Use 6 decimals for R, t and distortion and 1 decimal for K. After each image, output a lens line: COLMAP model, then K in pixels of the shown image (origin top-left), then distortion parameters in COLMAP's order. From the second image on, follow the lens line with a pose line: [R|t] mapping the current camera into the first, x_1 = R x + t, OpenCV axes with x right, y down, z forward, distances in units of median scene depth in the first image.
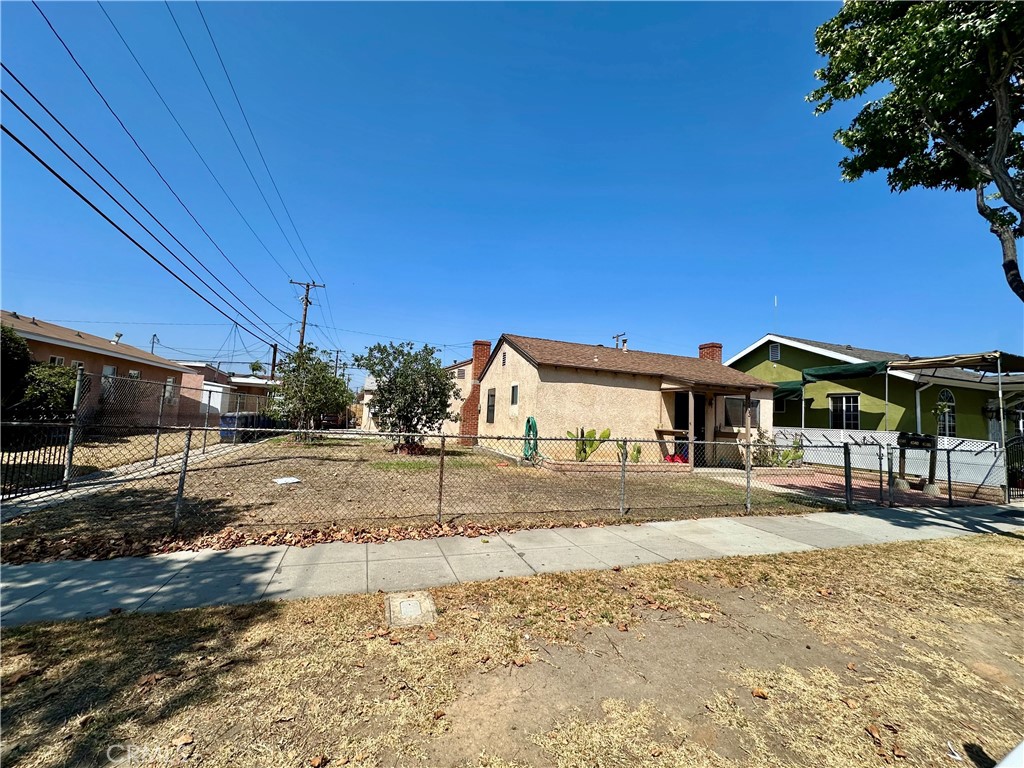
lens RADIAL K [[409.1, 0, 511.7], [0, 409.1, 386.0], [0, 0, 1]] dist [0.006338, -0.000027]
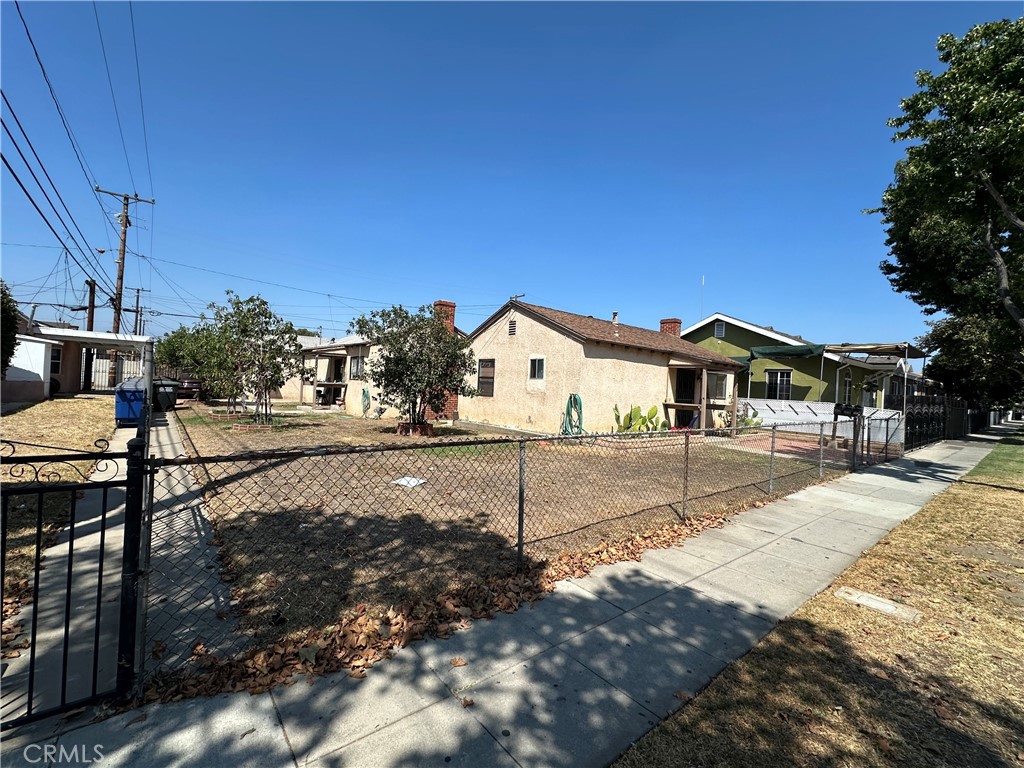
lens RADIAL K [[440.7, 0, 515.5], [0, 440.7, 386.5], [0, 0, 1]] dist [0.002199, 0.000204]
pose [[0.940905, -0.001788, 0.338667, -0.386487], [-0.030401, 0.995503, 0.089718, -0.027013], [-0.337304, -0.094712, 0.936619, 0.069945]]
